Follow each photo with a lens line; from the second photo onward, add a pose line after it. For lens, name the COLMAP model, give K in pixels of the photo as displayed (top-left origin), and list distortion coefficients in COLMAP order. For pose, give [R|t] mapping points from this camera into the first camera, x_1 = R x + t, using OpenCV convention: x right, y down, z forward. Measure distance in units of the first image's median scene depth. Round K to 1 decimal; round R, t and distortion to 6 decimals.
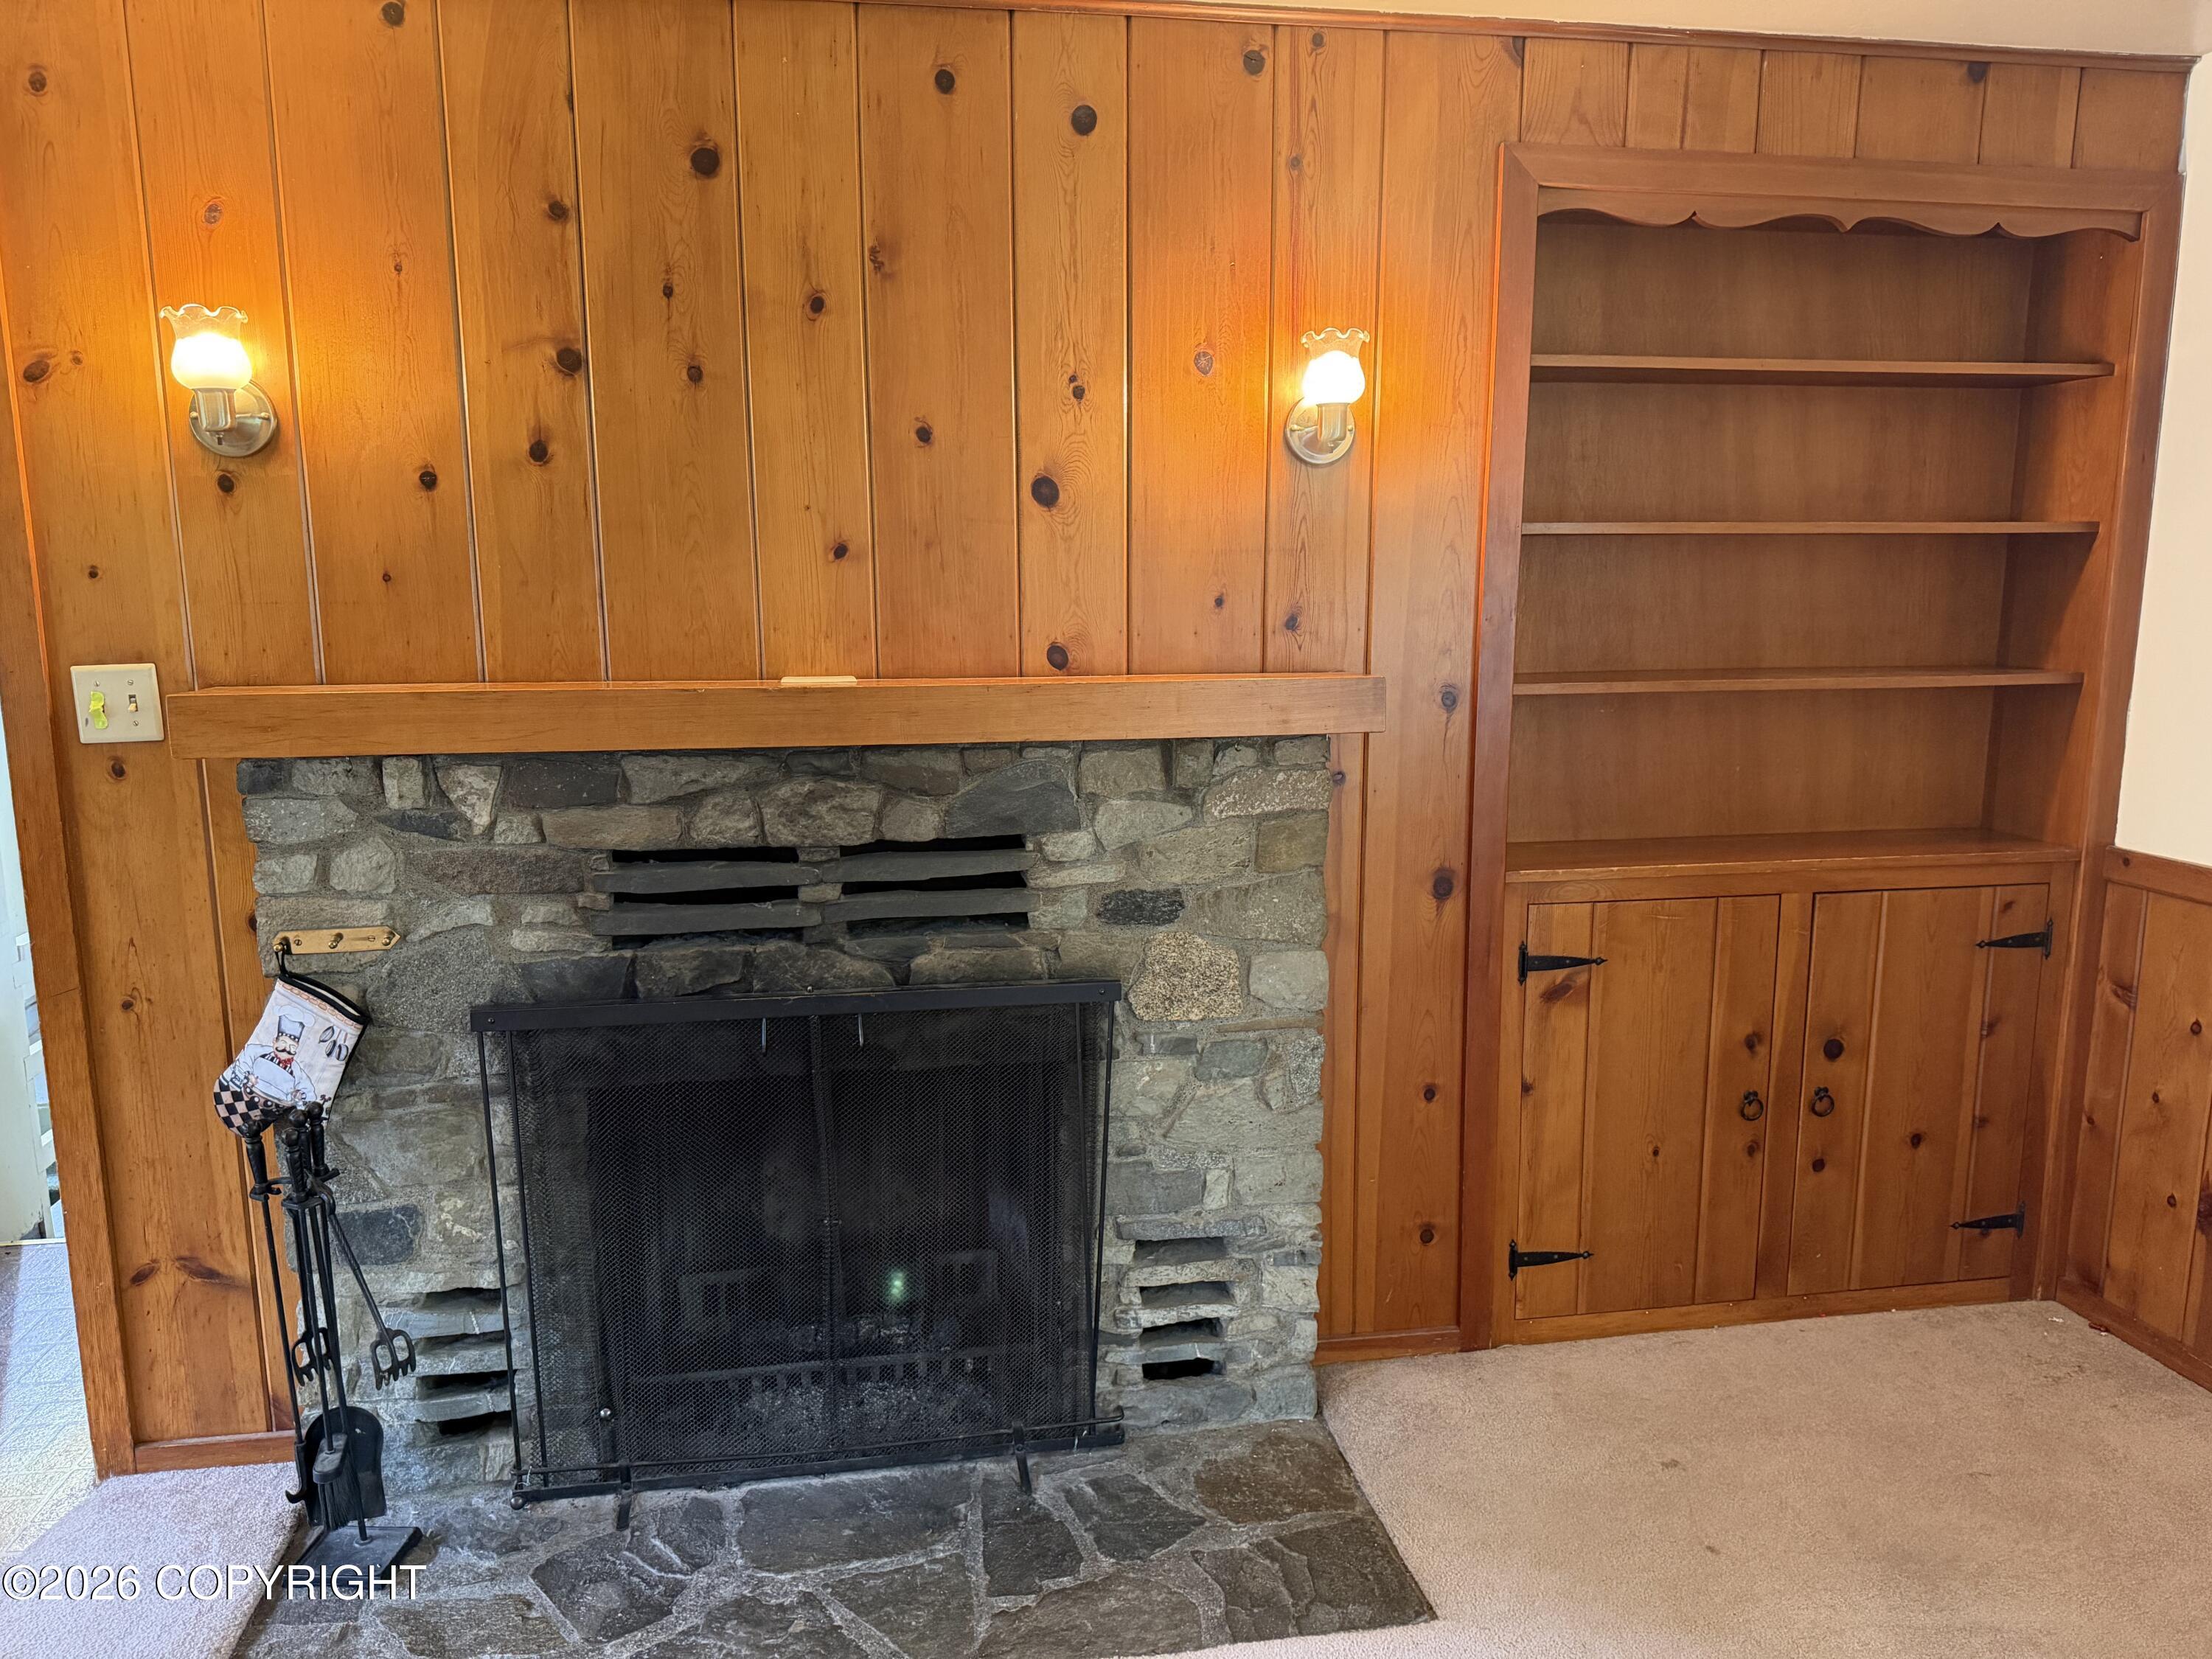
lens RADIAL K [[1552.8, 0, 1100.1], [0, 1552.8, 837.8], [0, 0, 1]] dist [0.103259, -0.164741]
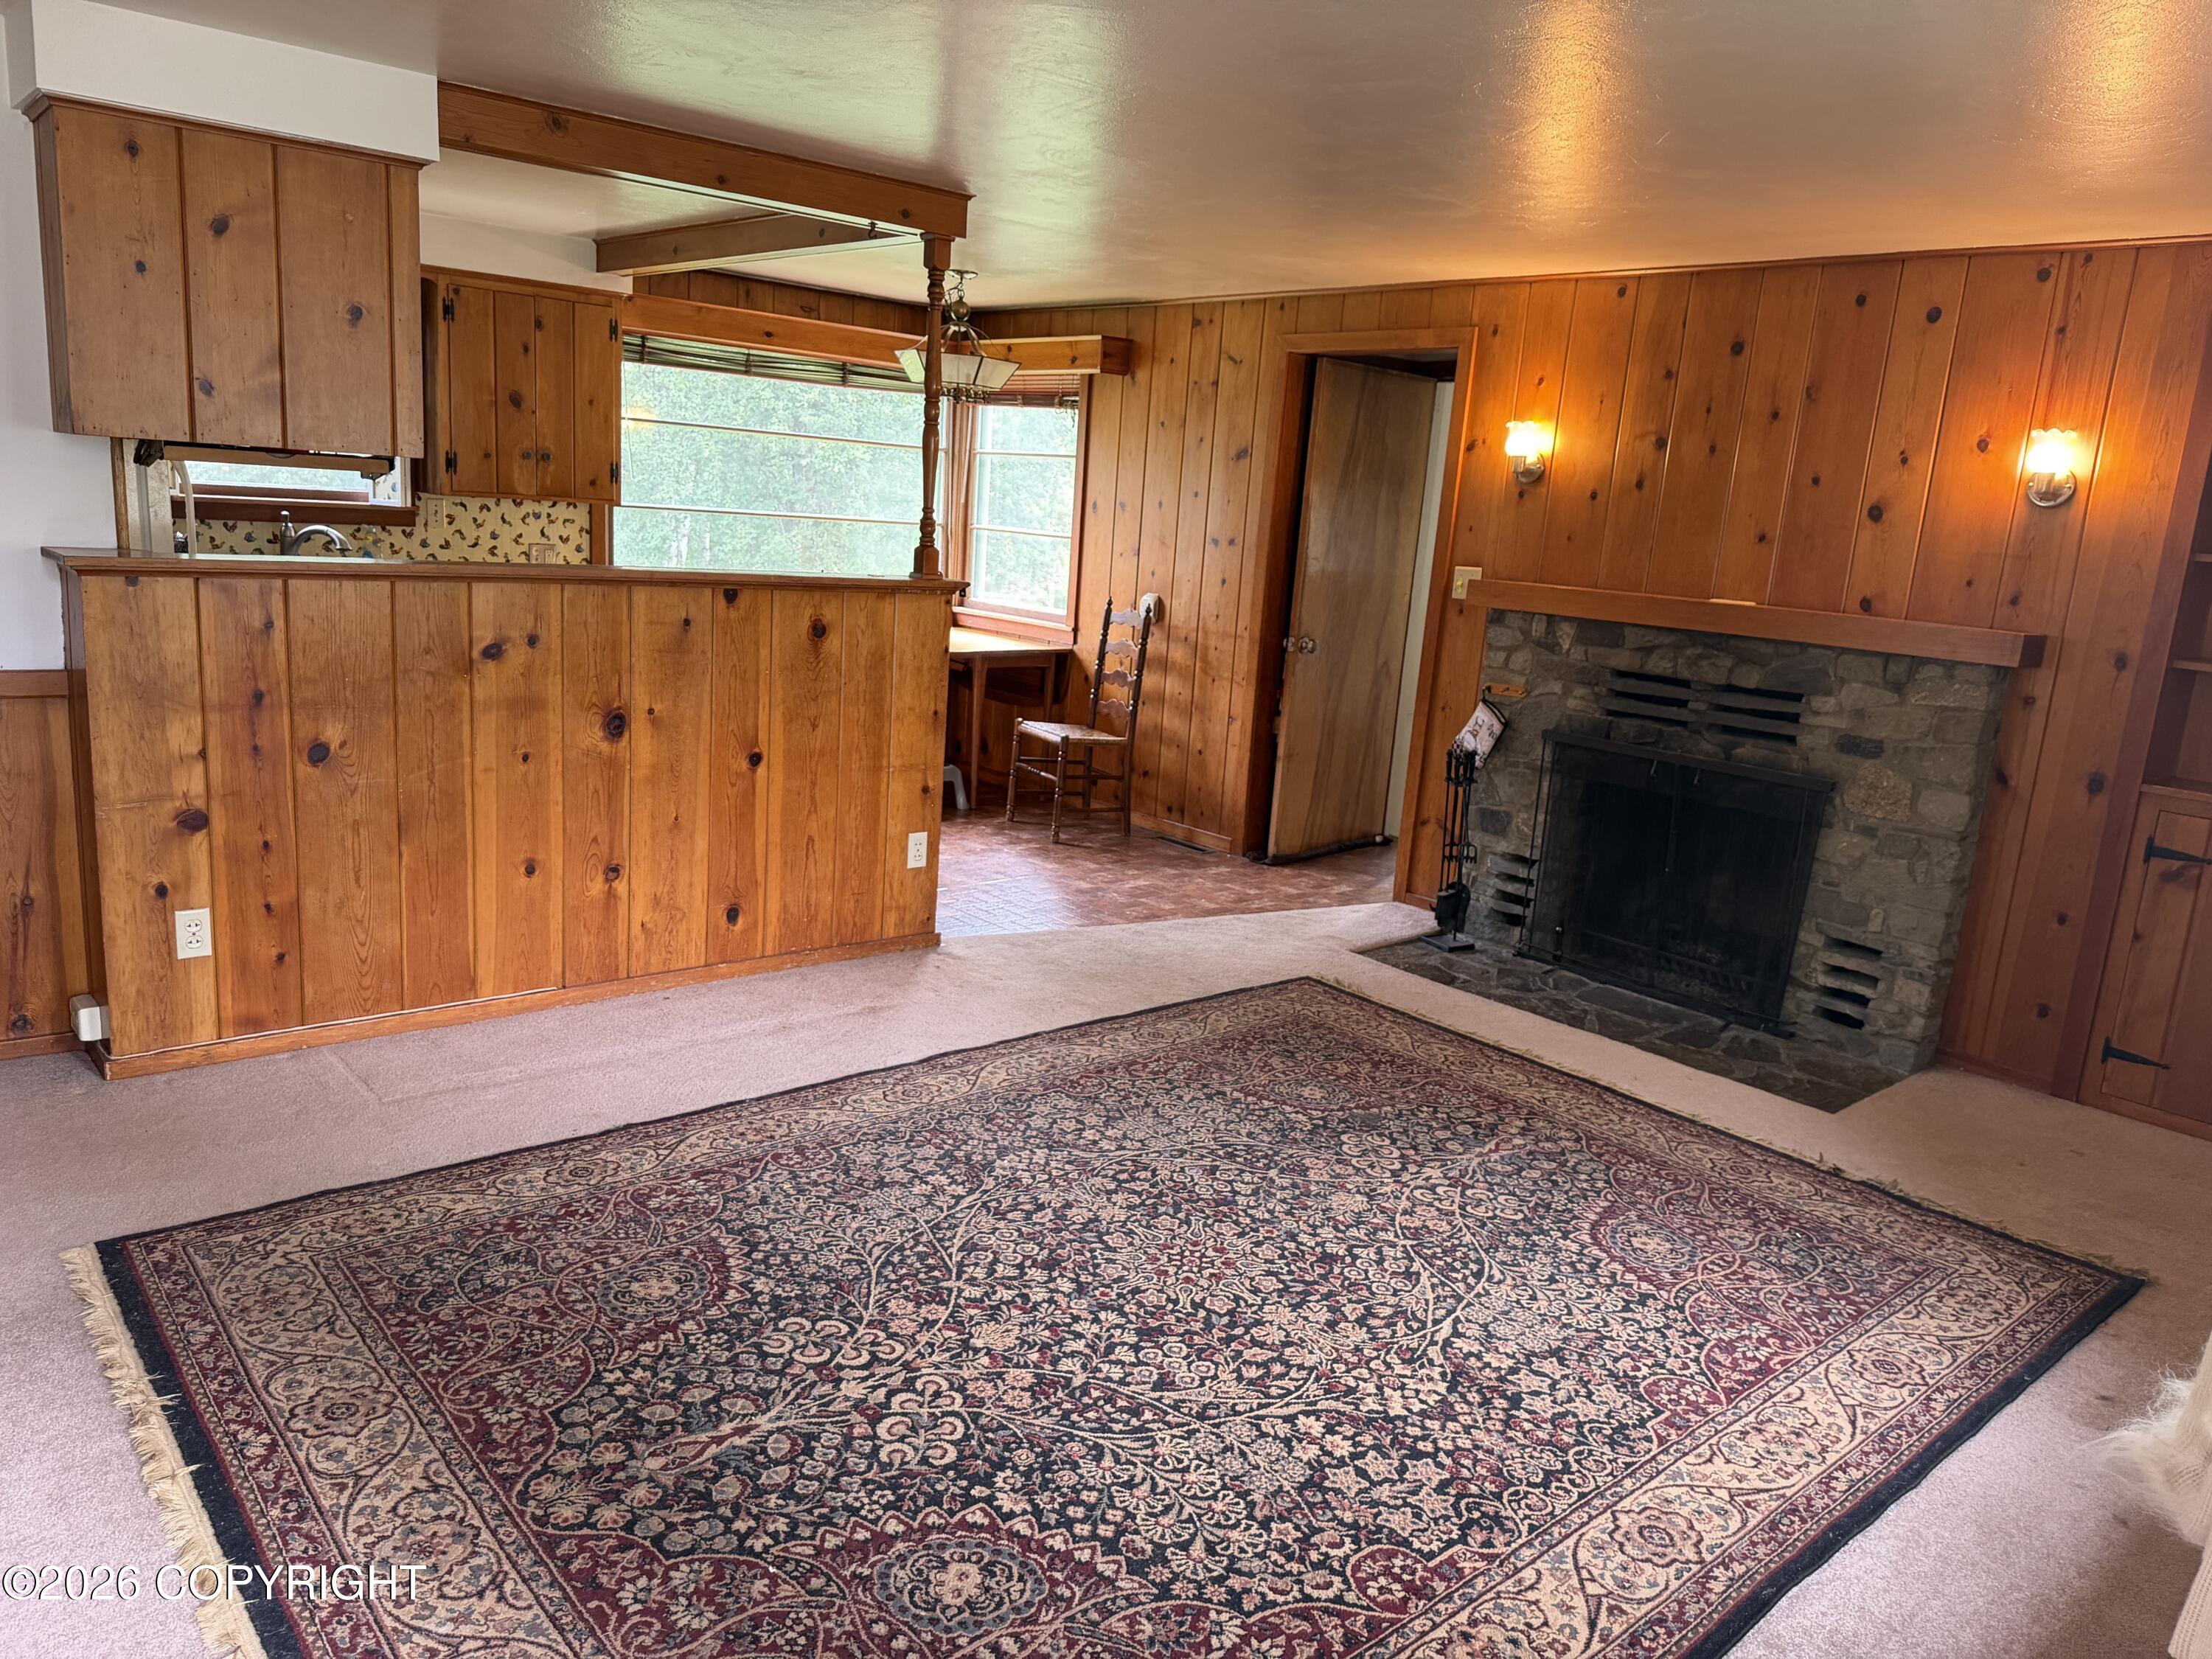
lens RADIAL K [[1552.8, 0, 1100.1], [0, 1552.8, 837.8], [0, 0, 1]] dist [0.103259, -0.164741]
pose [[0.525863, 0.224309, -0.820459, 1.101179], [-0.216713, 0.968099, 0.125774, 0.110207], [0.822498, 0.111665, 0.557698, -0.738579]]
